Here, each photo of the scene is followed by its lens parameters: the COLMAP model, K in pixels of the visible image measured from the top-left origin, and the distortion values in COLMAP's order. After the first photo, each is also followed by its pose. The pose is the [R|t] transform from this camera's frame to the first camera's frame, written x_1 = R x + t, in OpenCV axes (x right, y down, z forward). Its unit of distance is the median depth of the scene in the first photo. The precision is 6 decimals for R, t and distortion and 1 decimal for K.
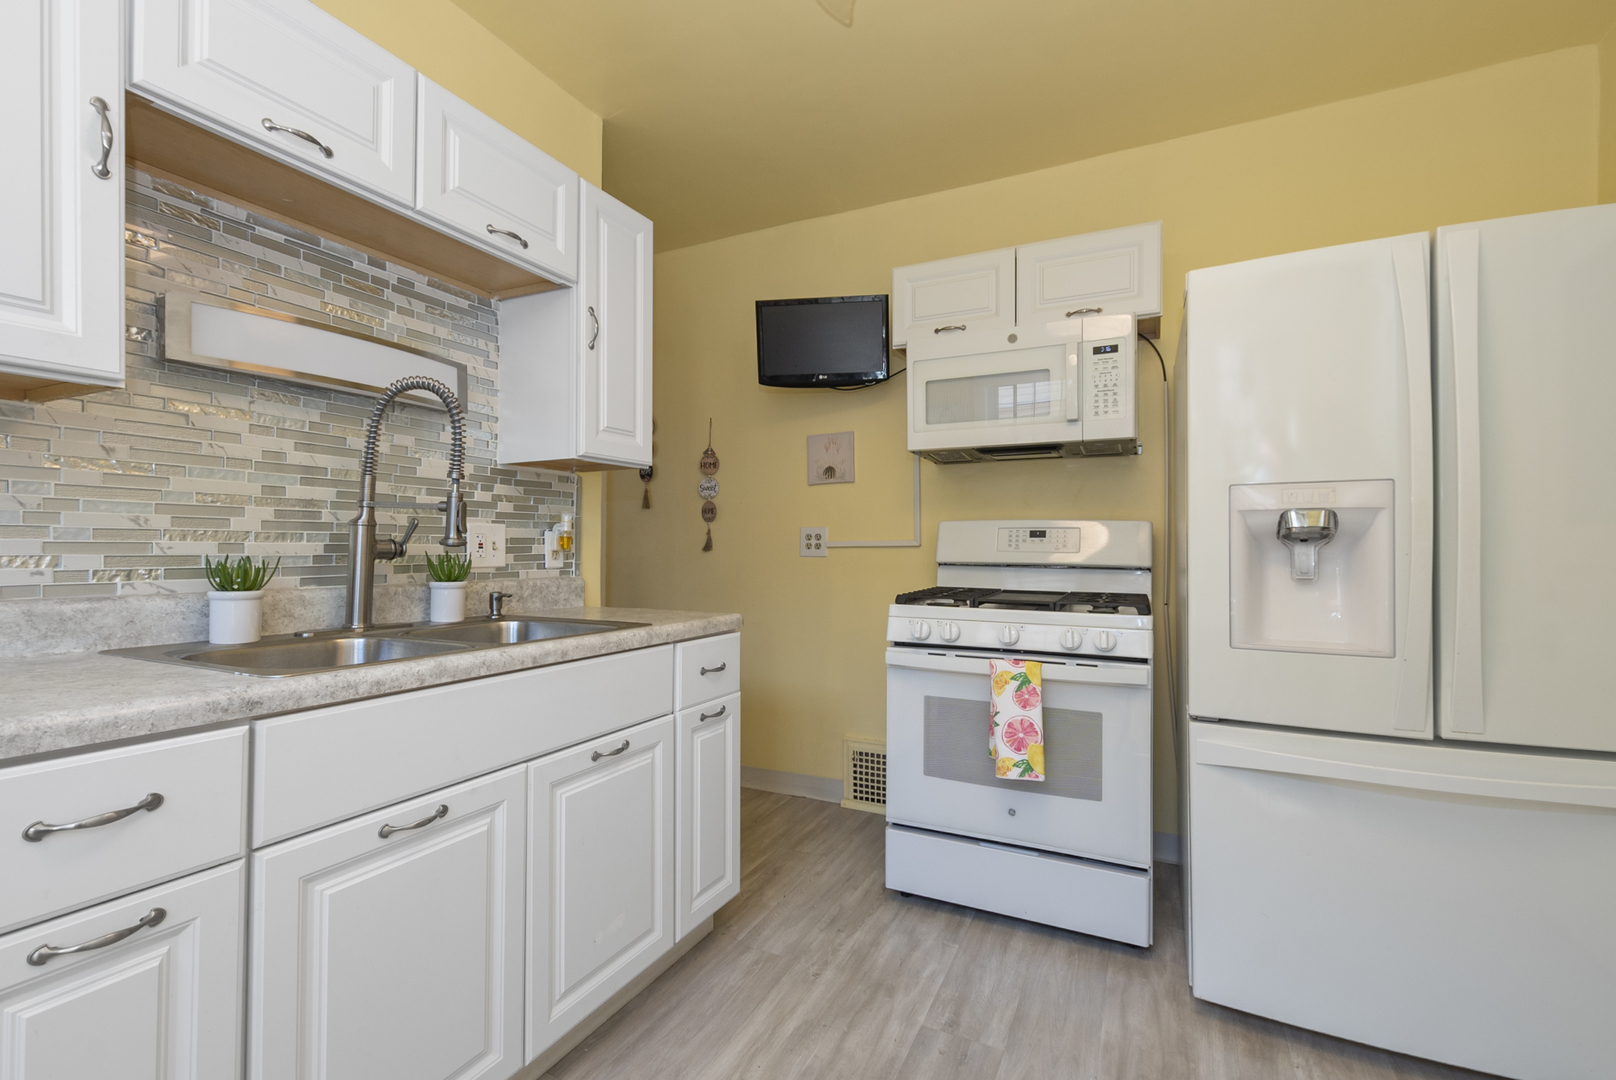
lens RADIAL K [[706.3, 0, 821.2], [0, 706.3, 540.0], [0, 0, 1]] dist [-0.000692, 0.000376]
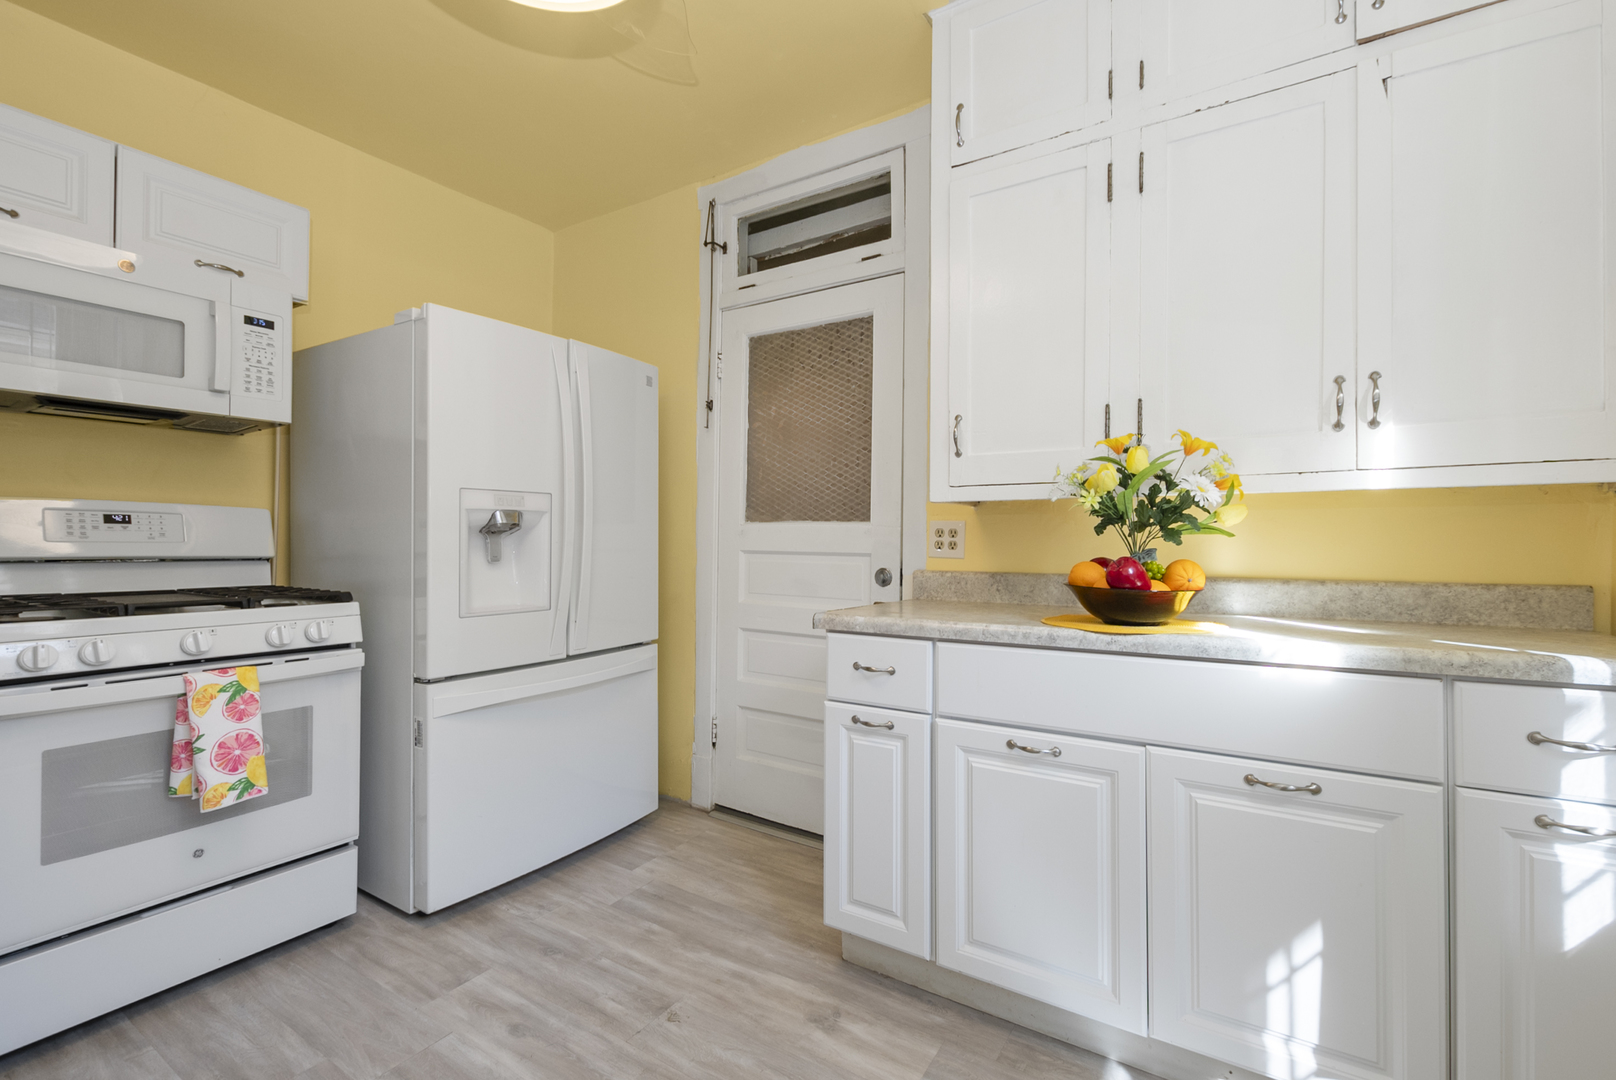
lens RADIAL K [[706.3, 0, 819.7], [0, 706.3, 539.9], [0, 0, 1]] dist [-0.000692, 0.000376]
pose [[0.120417, -0.006949, 0.992699, -0.495010], [-0.016404, 0.999825, 0.008989, -0.006597], [-0.992588, -0.017367, 0.120282, 0.181237]]
